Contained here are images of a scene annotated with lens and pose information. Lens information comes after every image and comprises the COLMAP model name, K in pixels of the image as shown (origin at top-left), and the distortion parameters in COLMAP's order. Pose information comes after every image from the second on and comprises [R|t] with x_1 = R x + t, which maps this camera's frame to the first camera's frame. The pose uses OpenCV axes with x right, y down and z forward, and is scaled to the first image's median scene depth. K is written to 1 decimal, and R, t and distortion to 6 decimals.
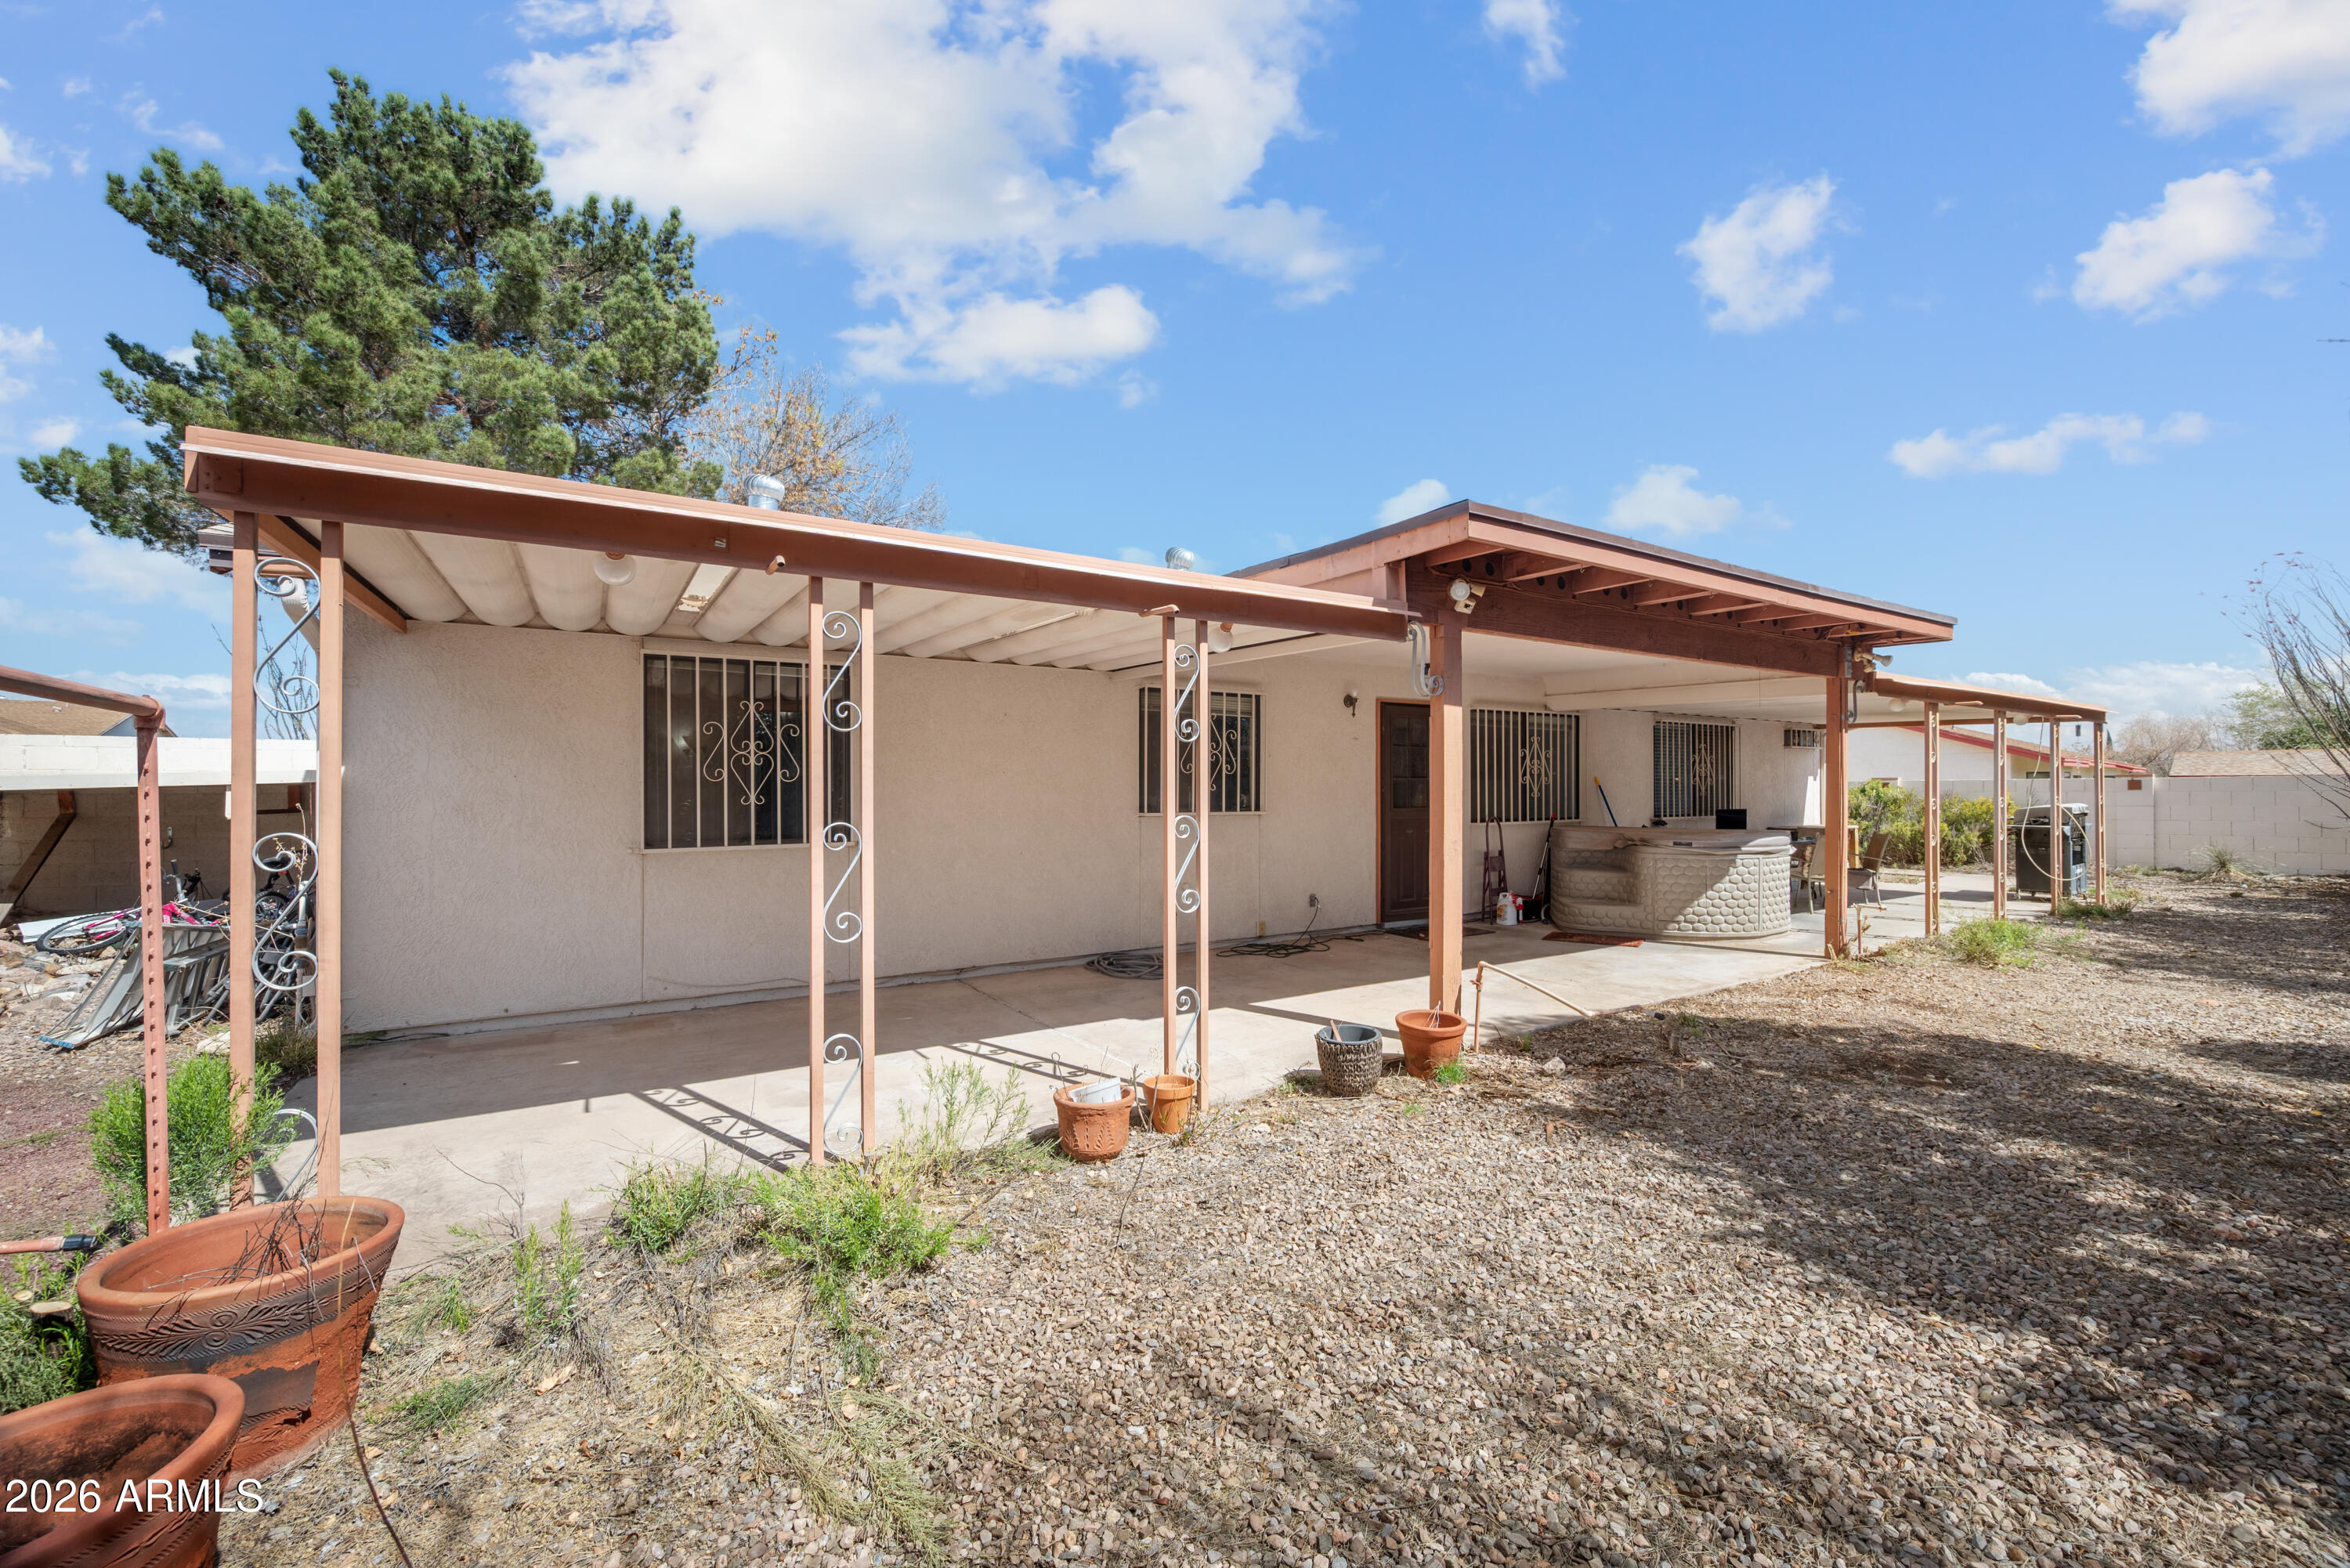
lens RADIAL K [[957.2, 0, 1181.6], [0, 957.2, 783.4], [0, 0, 1]] dist [-0.001012, -0.000289]
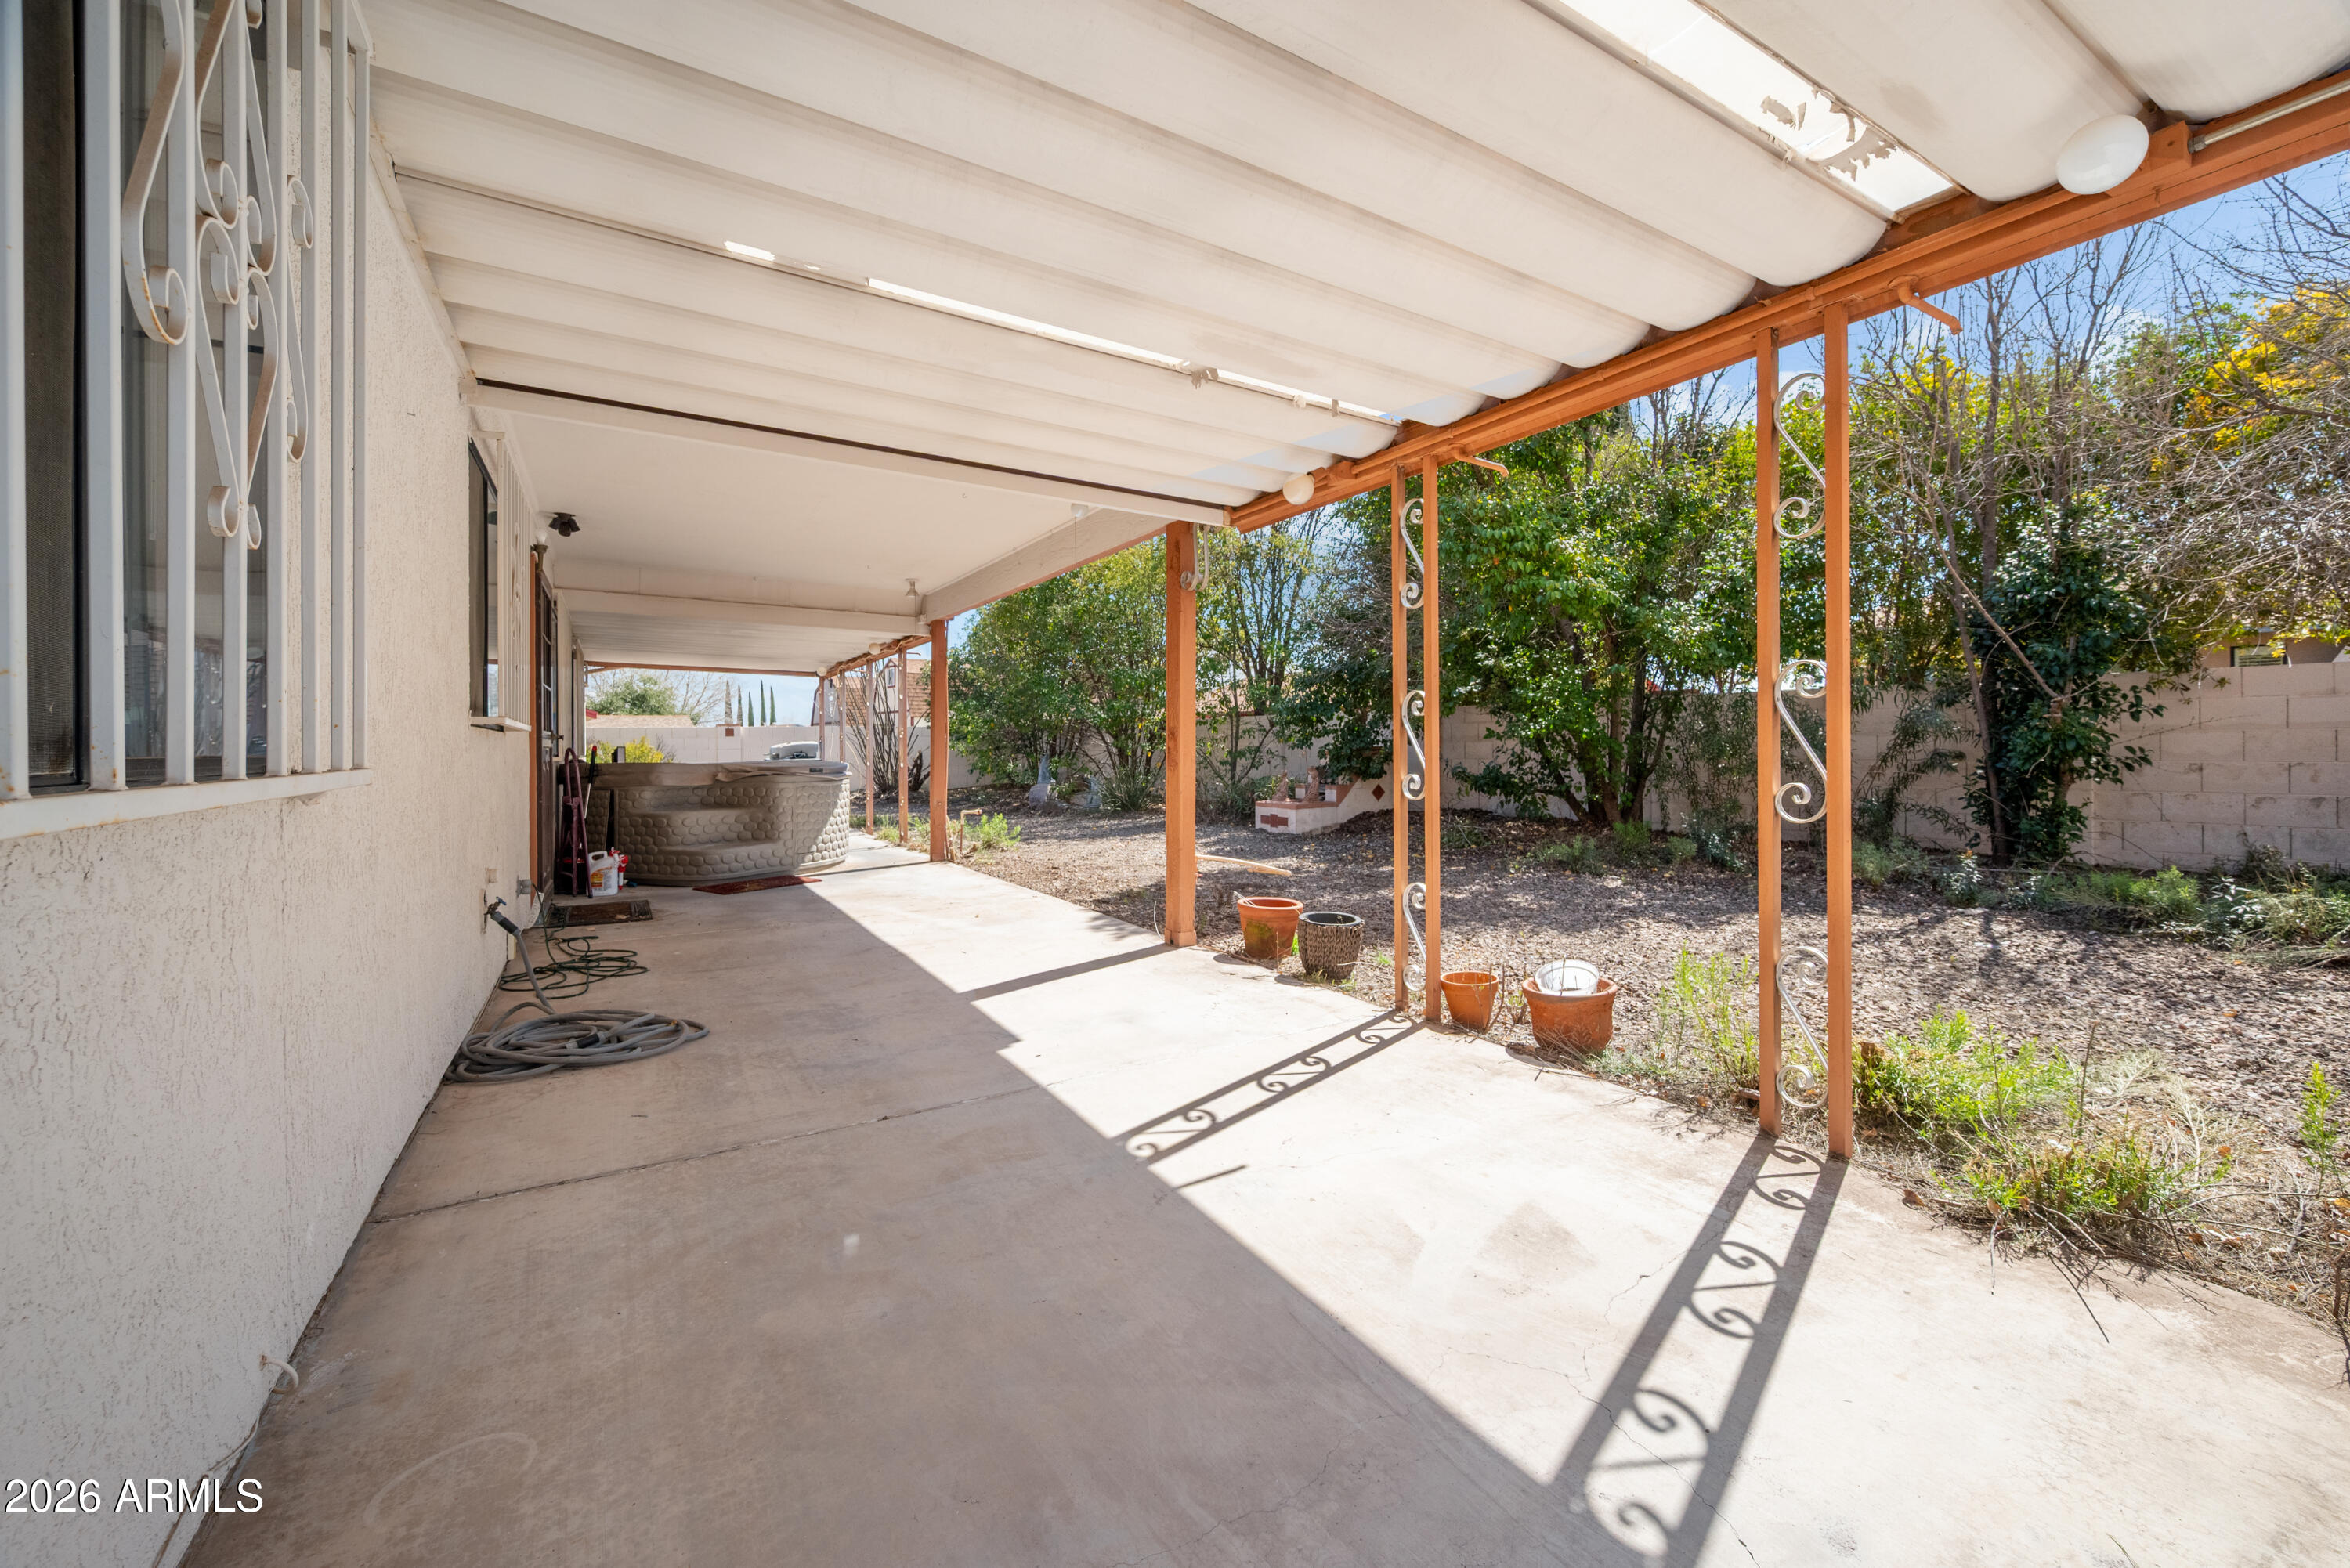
lens RADIAL K [[957.2, 0, 1185.6], [0, 957.2, 760.6], [0, 0, 1]] dist [-0.001012, -0.000289]
pose [[-0.004203, -0.012521, 0.999913, -0.874255], [0.003627, 0.999915, 0.012536, 0.075789], [-0.999985, 0.003679, -0.004157, 1.173276]]
